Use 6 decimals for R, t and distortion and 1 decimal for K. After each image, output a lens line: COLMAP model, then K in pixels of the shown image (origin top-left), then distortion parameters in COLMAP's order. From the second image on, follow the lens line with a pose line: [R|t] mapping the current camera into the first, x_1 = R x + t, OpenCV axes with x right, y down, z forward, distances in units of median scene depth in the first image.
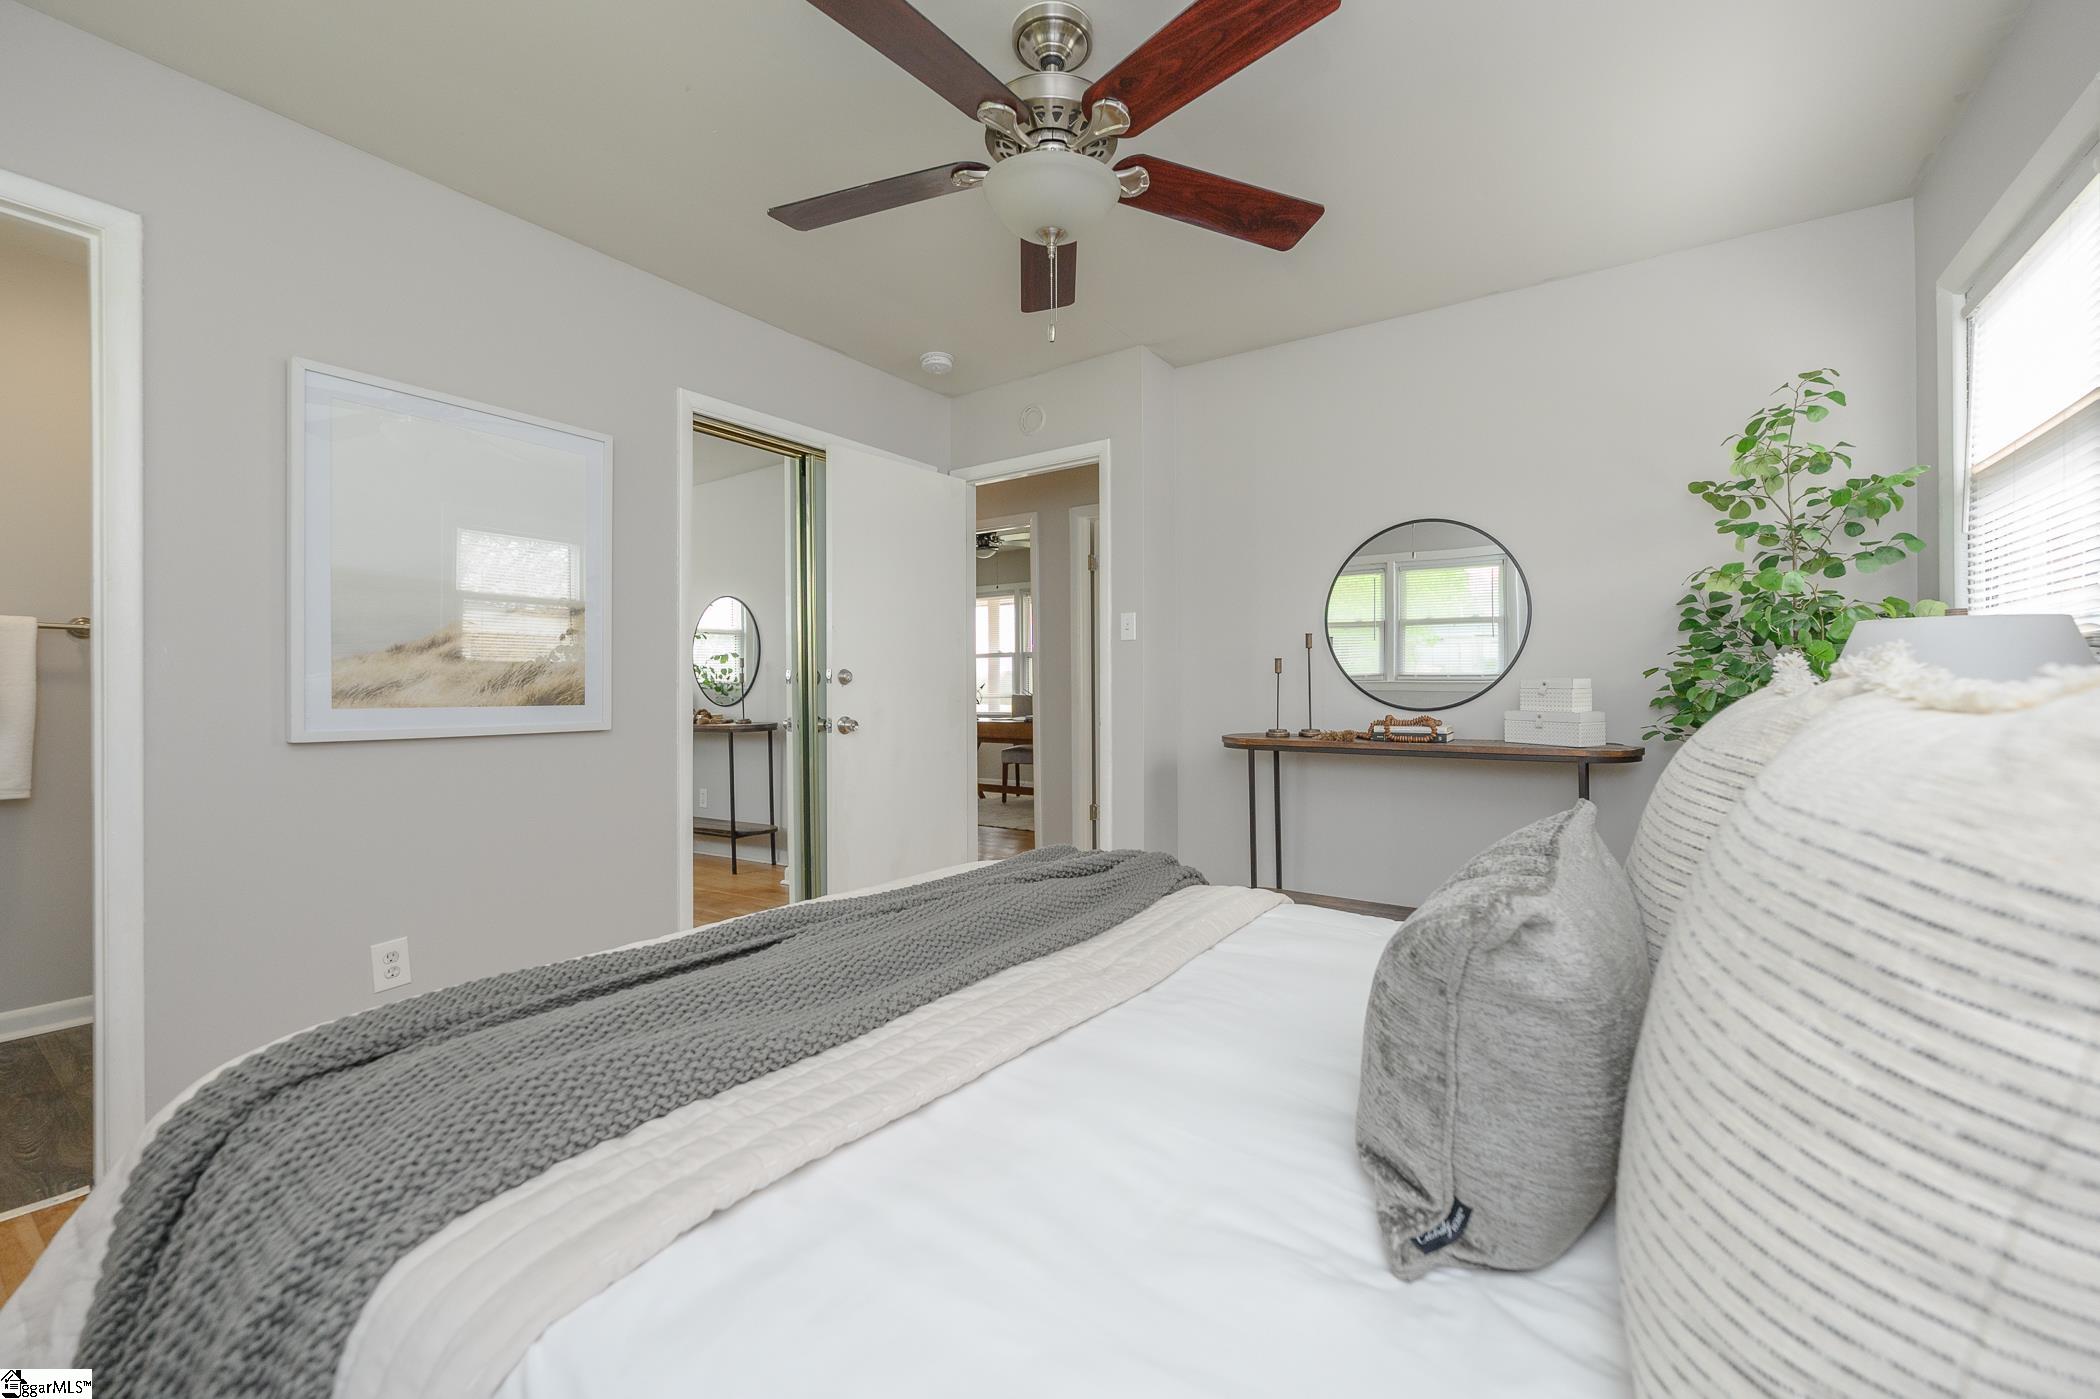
lens RADIAL K [[866.8, 0, 1041.3], [0, 866.8, 695.7], [0, 0, 1]] dist [-0.000703, 0.000164]
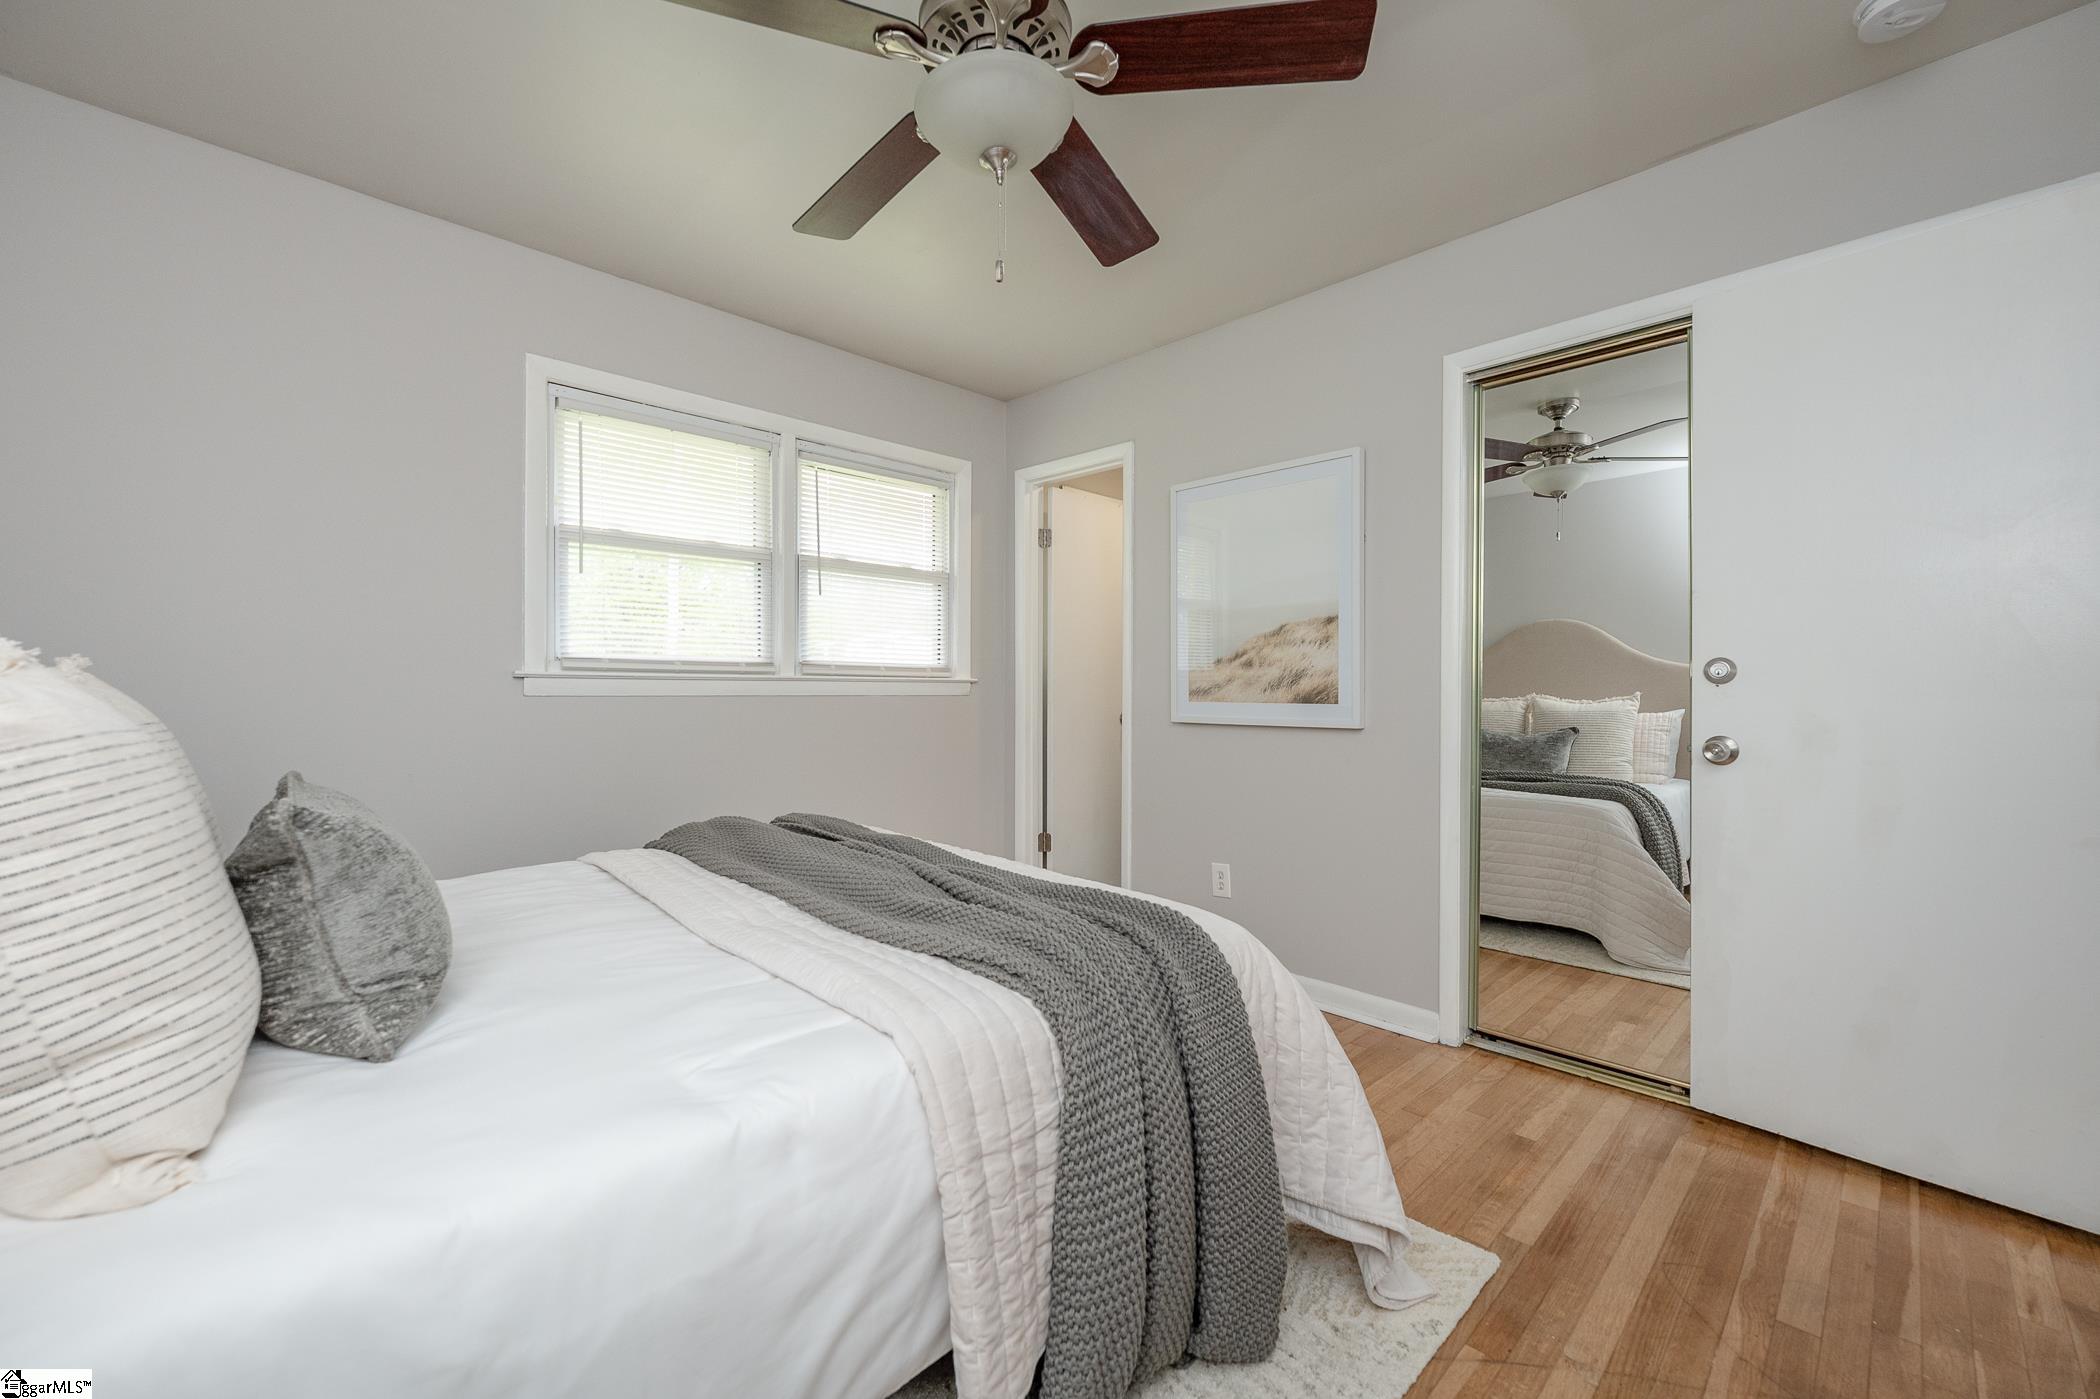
lens RADIAL K [[866.8, 0, 1047.5], [0, 866.8, 691.0], [0, 0, 1]] dist [-0.000703, 0.000164]
pose [[-0.222676, 0.000348, -0.974892, 0.696213], [-0.010227, 0.999944, 0.002693, -0.005428], [0.974839, 0.010570, -0.222660, 1.002445]]
